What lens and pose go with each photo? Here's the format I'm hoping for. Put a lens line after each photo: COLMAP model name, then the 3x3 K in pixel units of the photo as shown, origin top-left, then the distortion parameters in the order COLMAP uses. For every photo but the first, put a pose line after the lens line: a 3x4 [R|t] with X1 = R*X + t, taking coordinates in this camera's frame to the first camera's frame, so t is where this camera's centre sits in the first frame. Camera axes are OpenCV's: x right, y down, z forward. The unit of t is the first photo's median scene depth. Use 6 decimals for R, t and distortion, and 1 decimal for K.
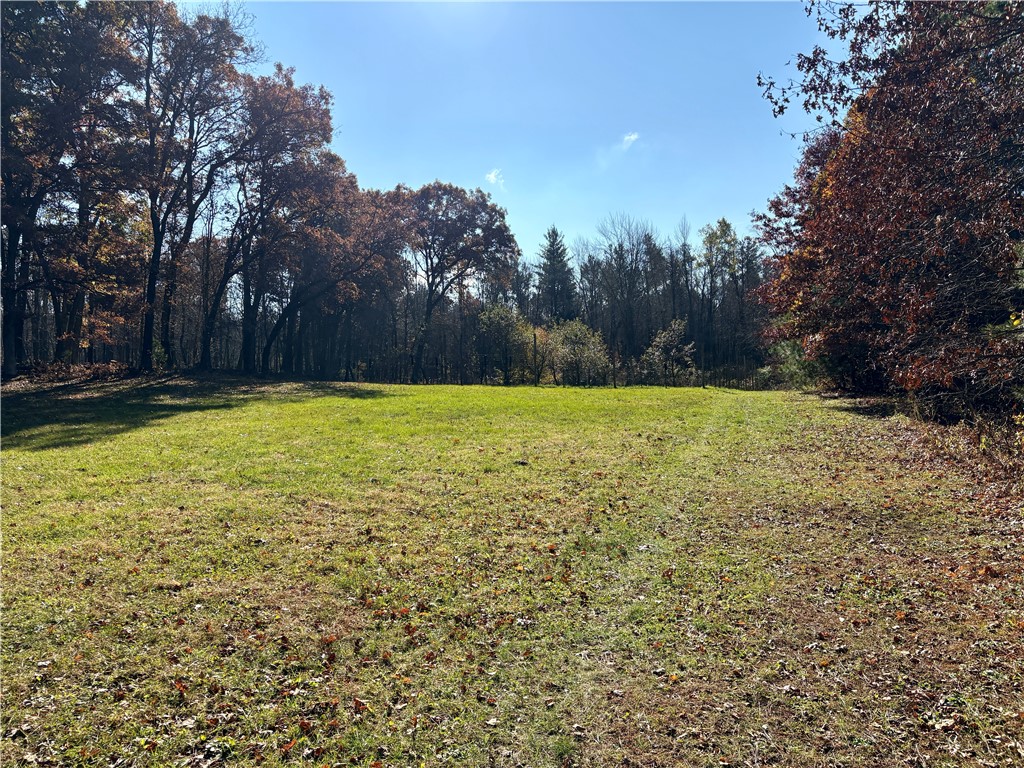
lens RADIAL K [[713.4, 0, 511.2], [0, 713.4, 397.3], [0, 0, 1]] dist [0.022183, -0.001370]
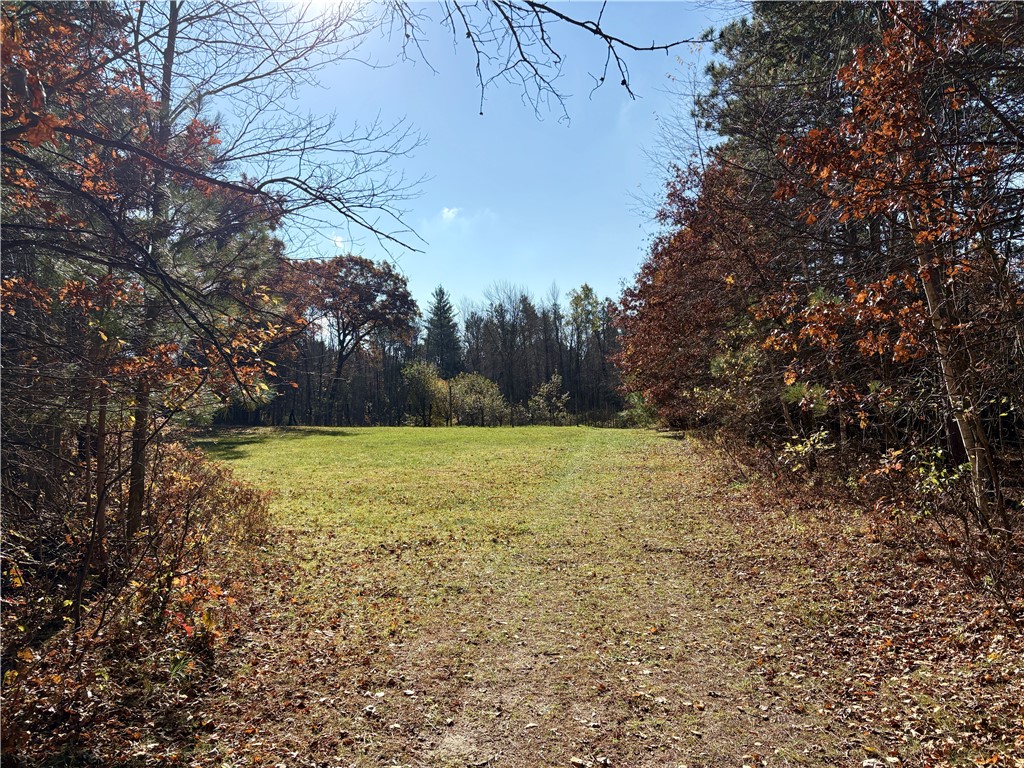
lens RADIAL K [[775.6, 0, 512.0], [0, 775.6, 384.0], [0, 0, 1]] dist [-0.000372, 0.000268]
pose [[0.981876, -0.005226, 0.189452, -0.073430], [0.020027, 0.996884, -0.076295, 0.009567], [-0.188463, 0.078706, 0.978921, -0.236512]]
